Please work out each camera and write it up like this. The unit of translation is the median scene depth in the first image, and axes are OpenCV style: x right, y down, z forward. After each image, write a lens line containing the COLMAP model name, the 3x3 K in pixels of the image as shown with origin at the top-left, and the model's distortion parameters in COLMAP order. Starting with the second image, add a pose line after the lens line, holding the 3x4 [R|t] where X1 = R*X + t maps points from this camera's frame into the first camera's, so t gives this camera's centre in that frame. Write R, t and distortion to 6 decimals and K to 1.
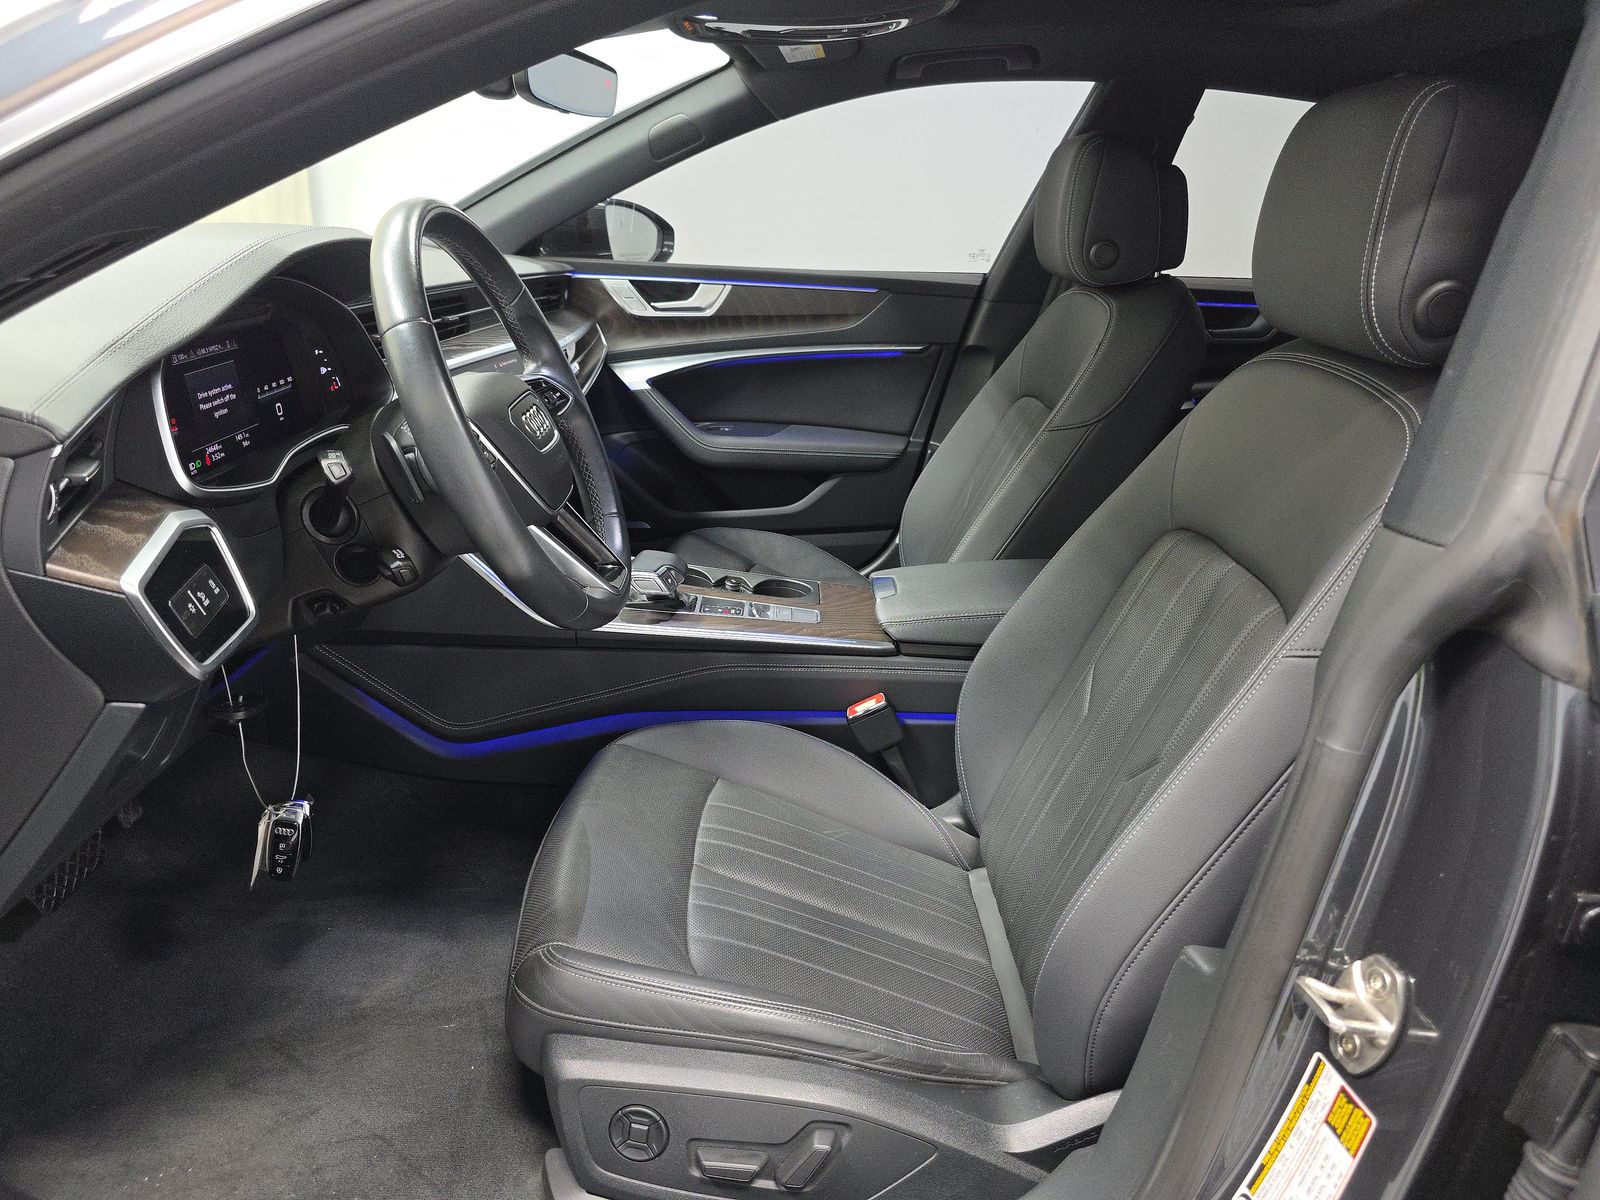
lens RADIAL K [[1068.0, 0, 804.8], [0, 1068.0, 603.0], [0, 0, 1]] dist [0.026346, -0.018062]
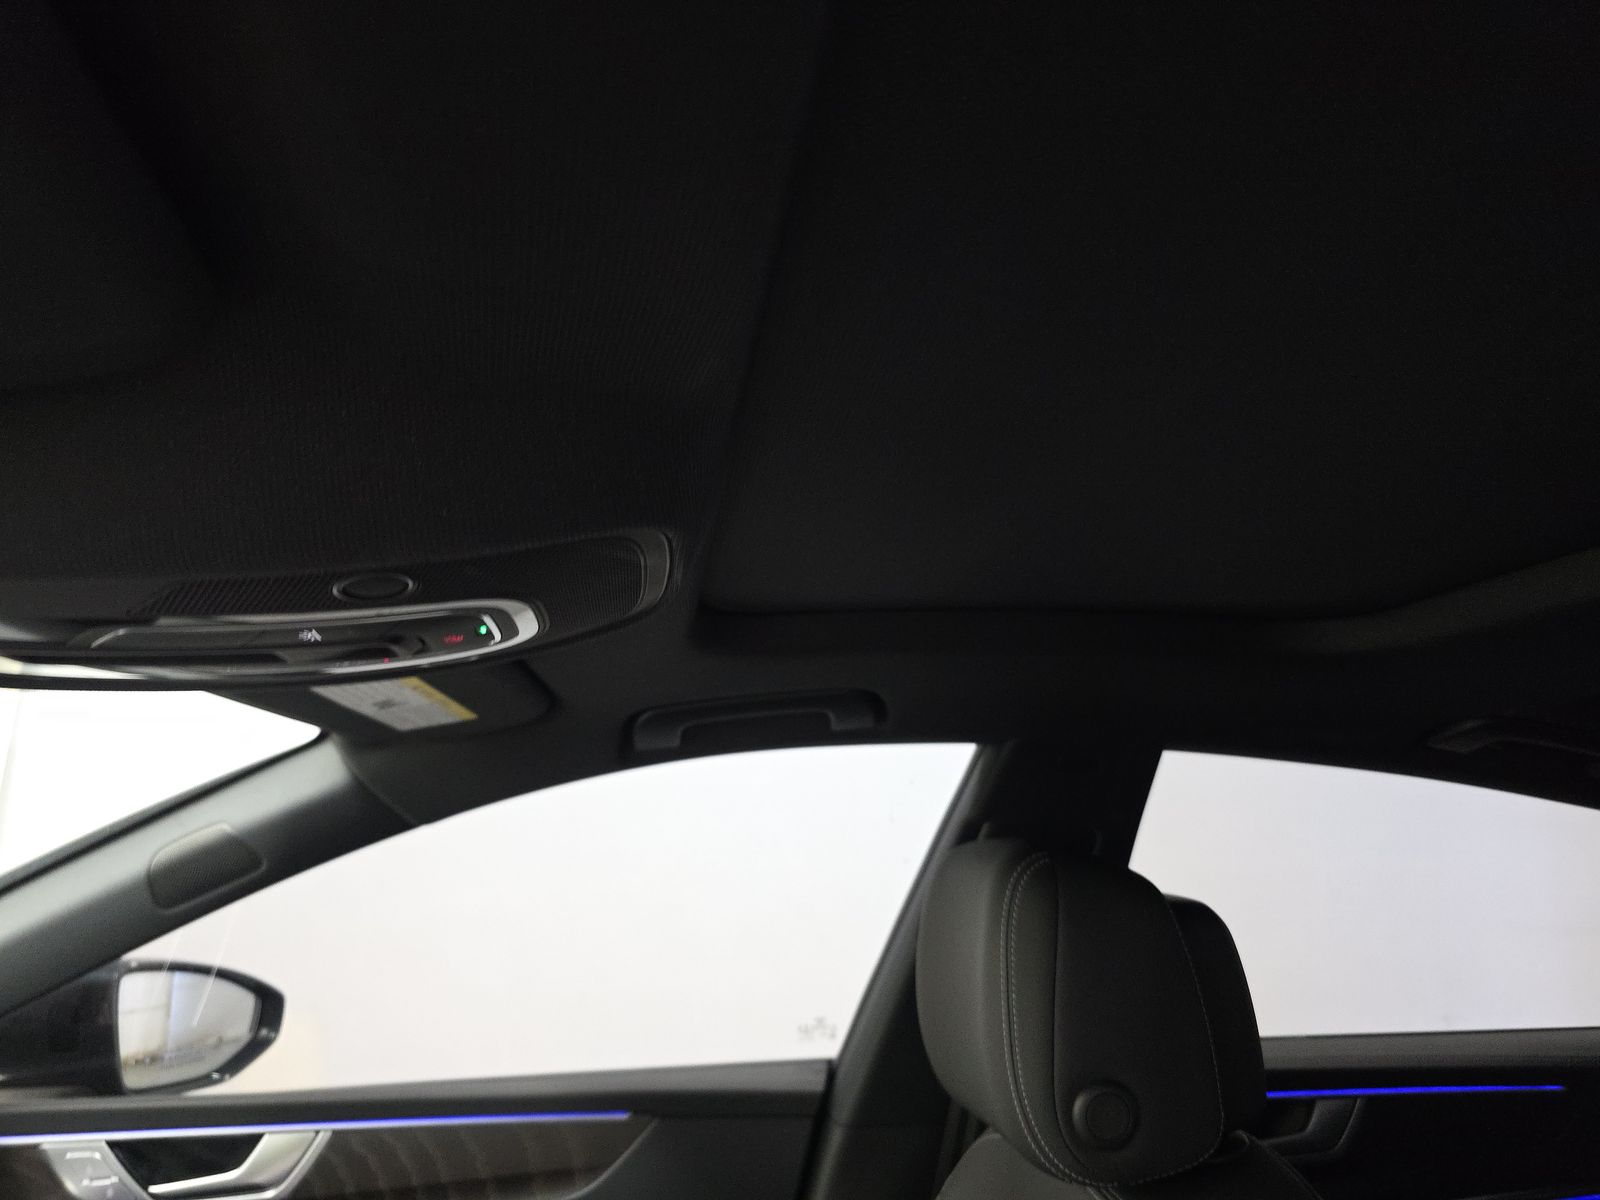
lens RADIAL K [[1068.0, 0, 797.4], [0, 1068.0, 601.5], [0, 0, 1]] dist [0.026346, -0.018062]
pose [[0.989367, -0.011060, 0.145021, 0.076363], [0.088042, 0.839202, -0.536645, -0.216879], [-0.115767, 0.543707, 0.831253, 0.427379]]
